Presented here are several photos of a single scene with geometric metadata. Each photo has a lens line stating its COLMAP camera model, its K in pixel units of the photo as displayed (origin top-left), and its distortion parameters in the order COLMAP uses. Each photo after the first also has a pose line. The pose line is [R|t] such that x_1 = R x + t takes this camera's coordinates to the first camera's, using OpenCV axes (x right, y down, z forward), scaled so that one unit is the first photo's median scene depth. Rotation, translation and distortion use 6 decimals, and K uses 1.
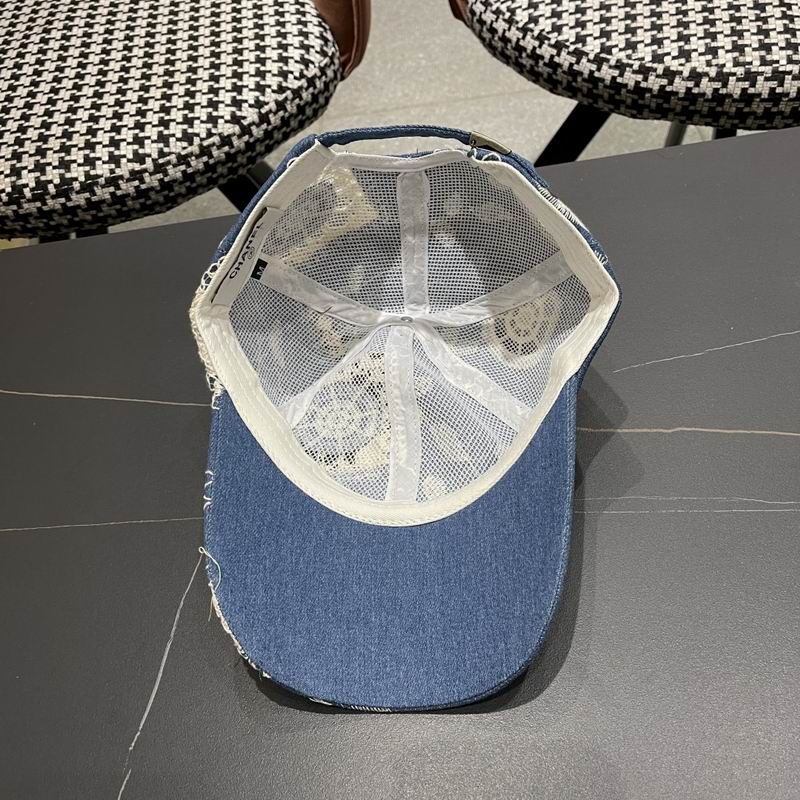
lens RADIAL K [[815.2, 0, 395.2], [0, 815.2, 397.6], [0, 0, 1]] dist [0.014501, 0.000000]
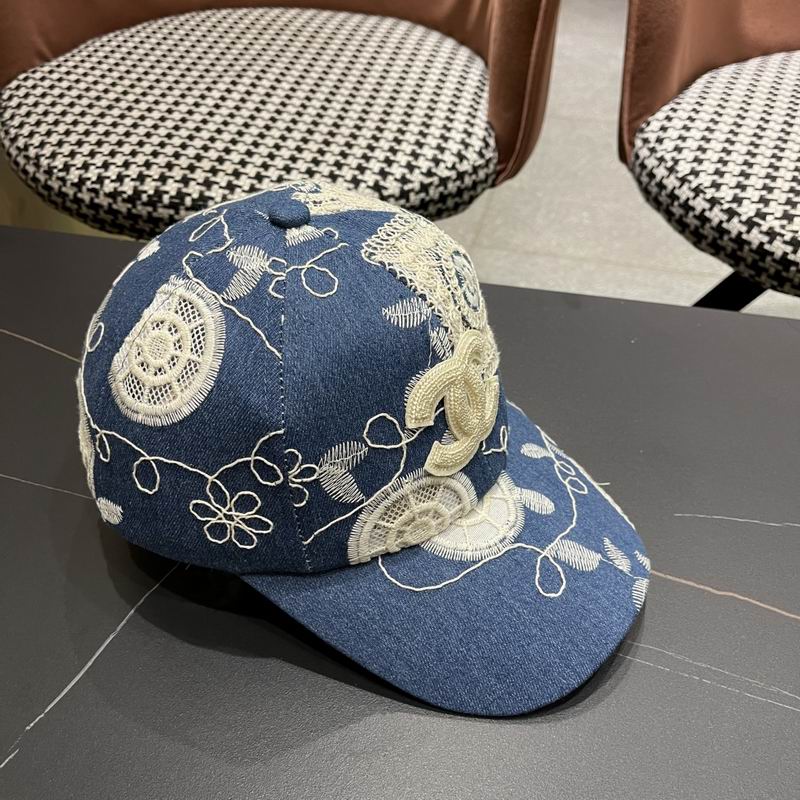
lens RADIAL K [[815.2, 0, 399.2], [0, 815.2, 415.3], [0, 0, 1]] dist [0.014501, 0.000000]
pose [[0.947765, 0.287172, -0.138829, 0.054154], [-0.305511, 0.942377, -0.136340, 0.058868], [0.091676, 0.171632, 0.980886, 0.052482]]
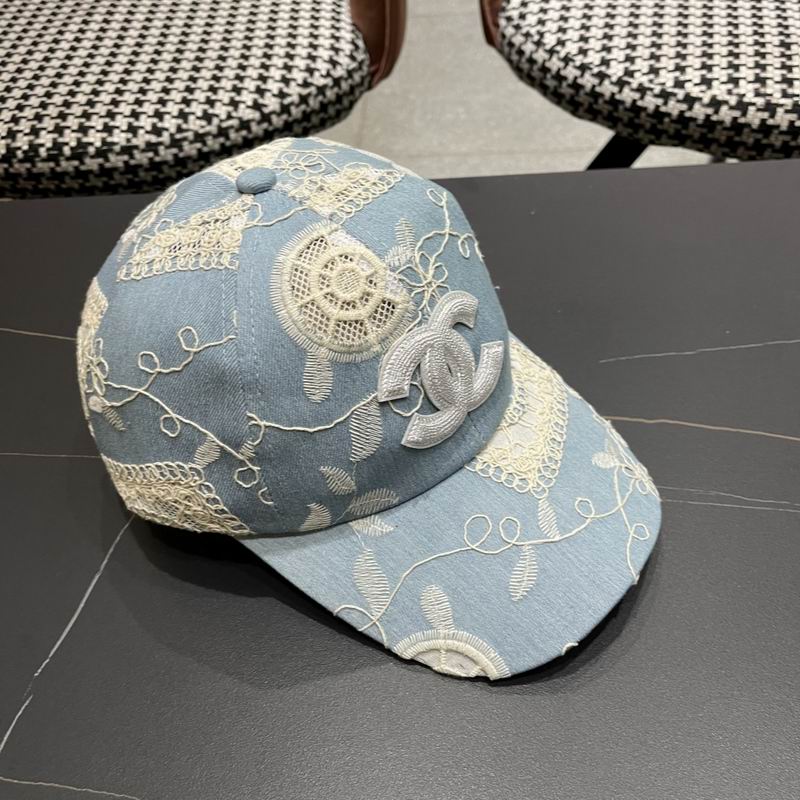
lens RADIAL K [[815.2, 0, 396.2], [0, 815.2, 399.3], [0, 0, 1]] dist [0.014501, 0.000000]
pose [[0.993695, 0.108233, -0.029257, 0.045315], [-0.110460, 0.989793, -0.090049, 0.091873], [0.019212, 0.092713, 0.995508, 0.029967]]
